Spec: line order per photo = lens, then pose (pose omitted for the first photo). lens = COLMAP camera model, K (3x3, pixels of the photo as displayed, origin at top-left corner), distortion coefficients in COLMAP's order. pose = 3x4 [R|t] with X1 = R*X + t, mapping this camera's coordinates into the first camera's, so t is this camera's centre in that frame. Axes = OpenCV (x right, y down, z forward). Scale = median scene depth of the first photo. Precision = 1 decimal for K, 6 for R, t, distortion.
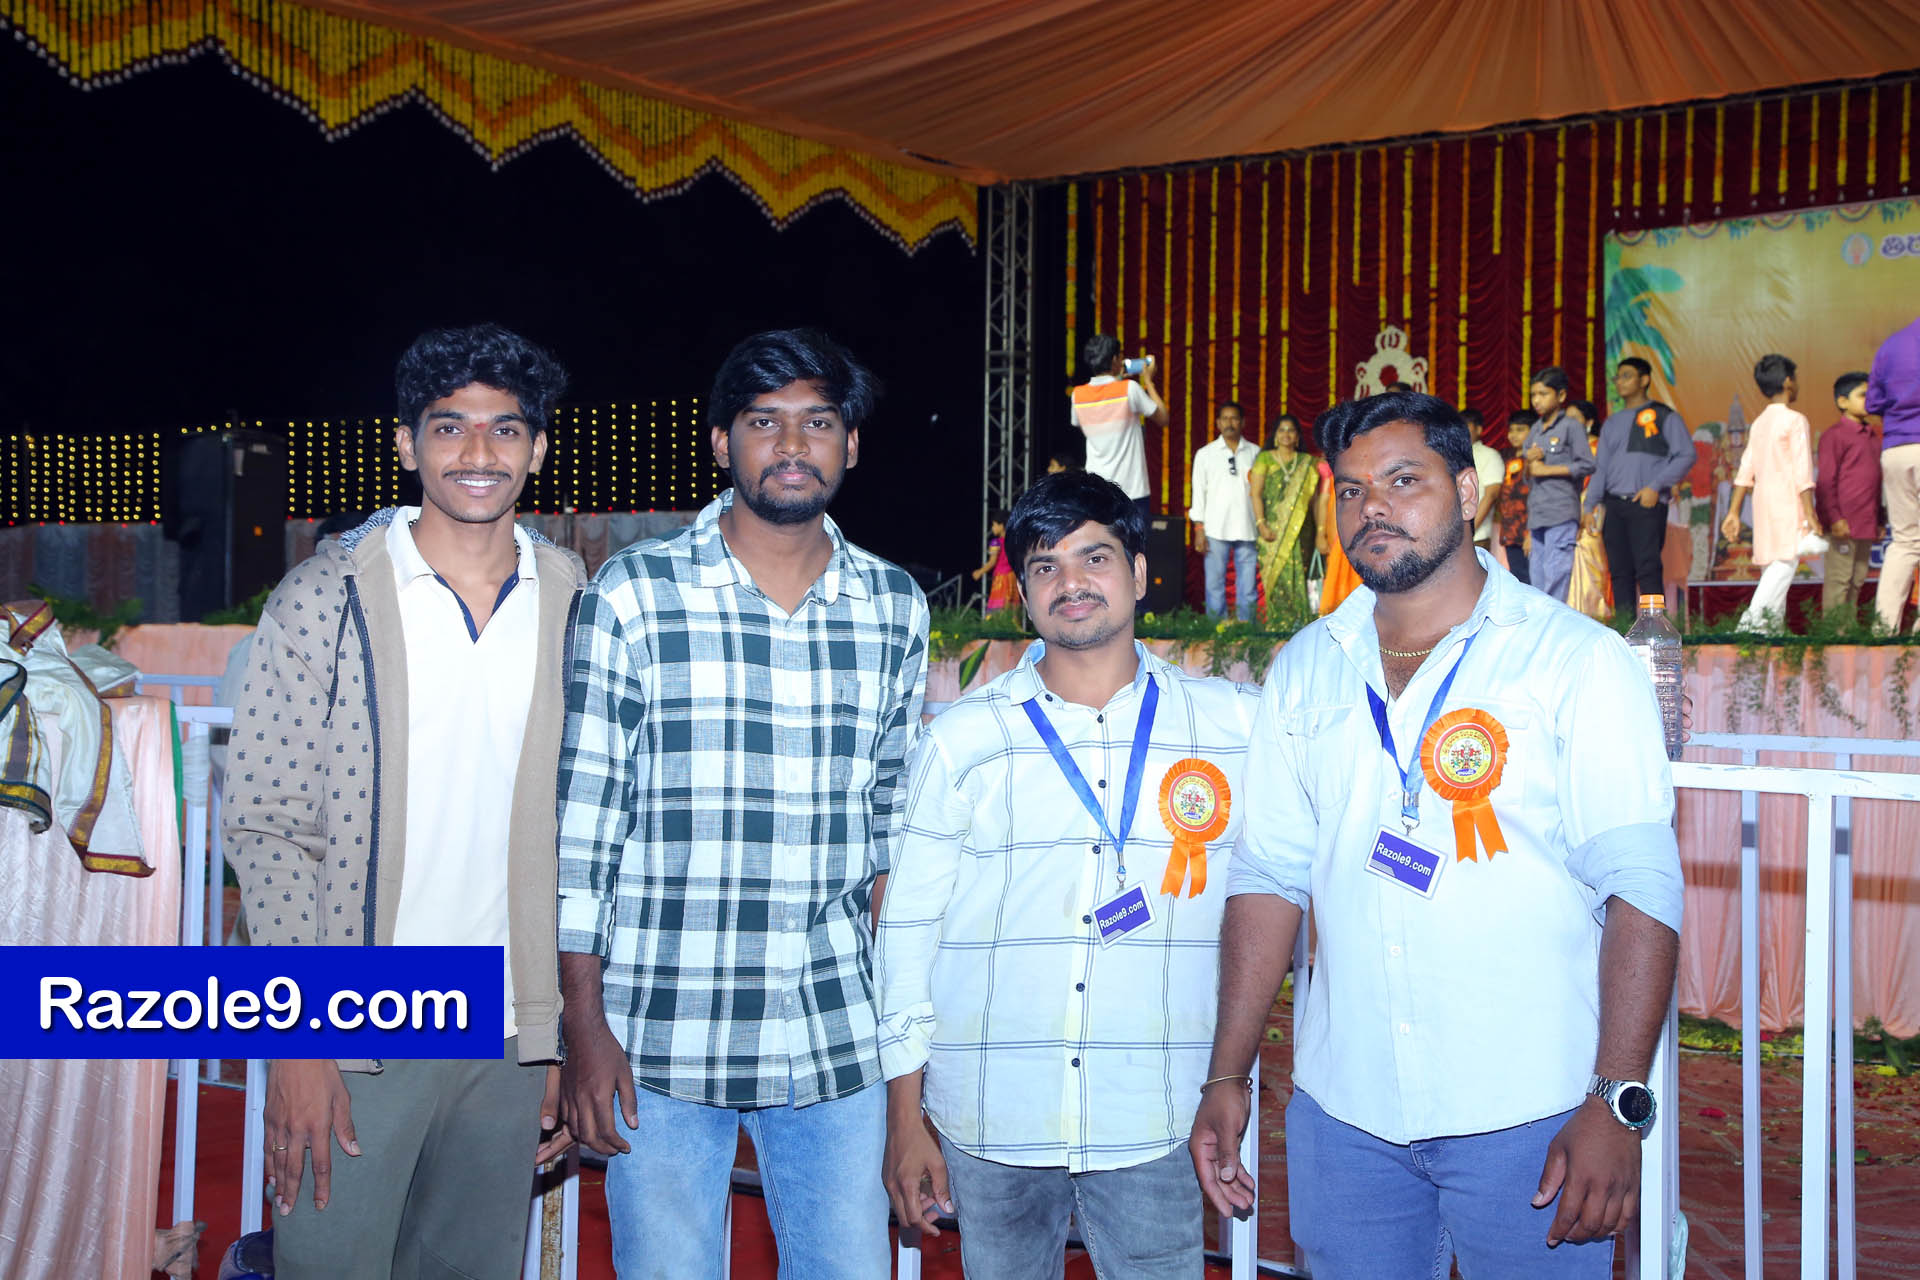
lens RADIAL K [[2568.3, 0, 943.9], [0, 2568.3, 610.2], [0, 0, 1]] dist [0.176090, 0.000000]
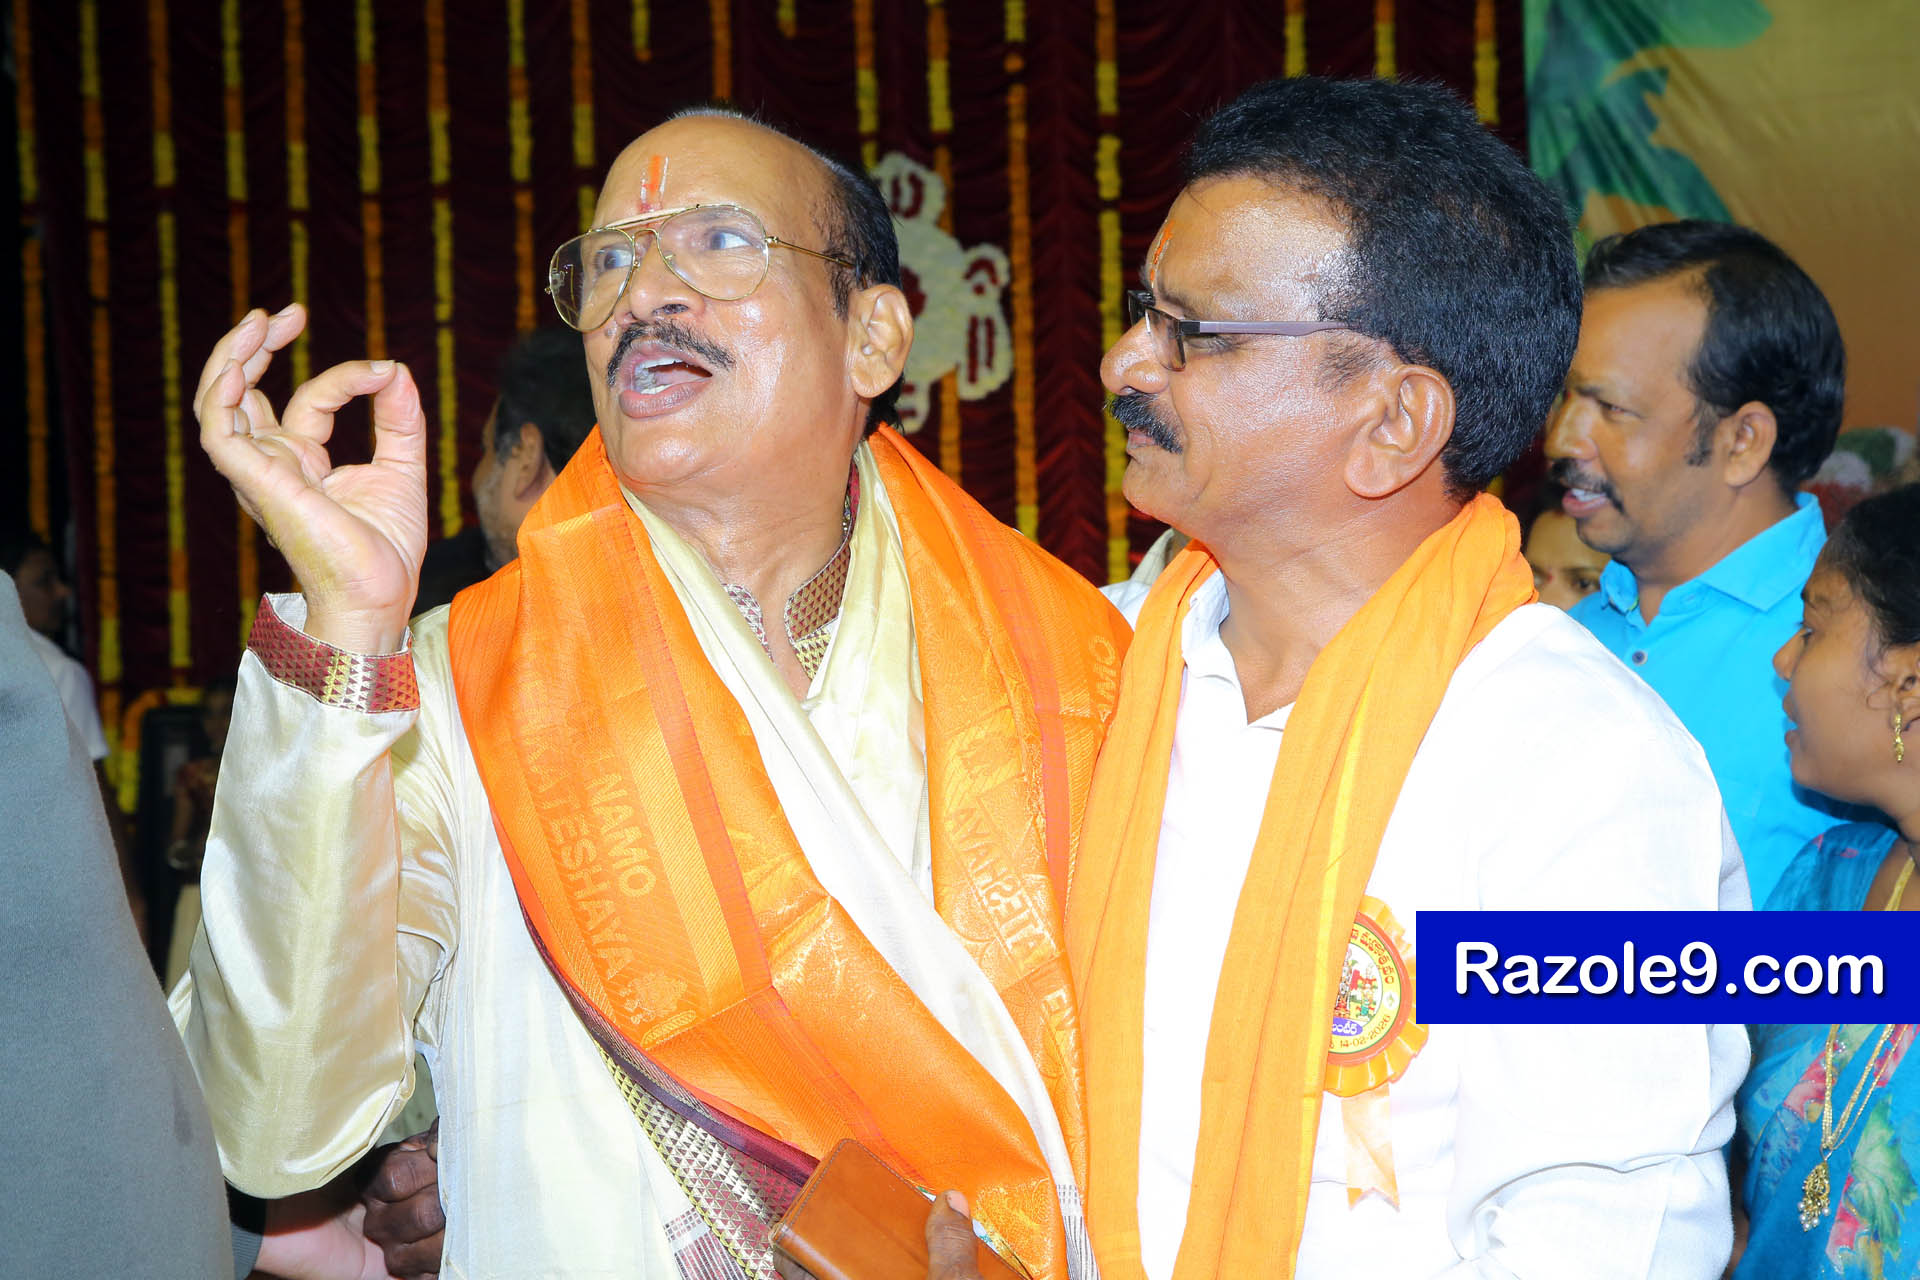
lens RADIAL K [[3778.1, 0, 943.2], [0, 3778.1, 594.5], [0, 0, 1]] dist [0.341382, 0.000000]
pose [[0.964466, -0.031943, 0.262269, 0.043715], [0.033446, 0.999440, -0.001266, -0.049887], [-0.262081, 0.009993, 0.964994, 0.507111]]
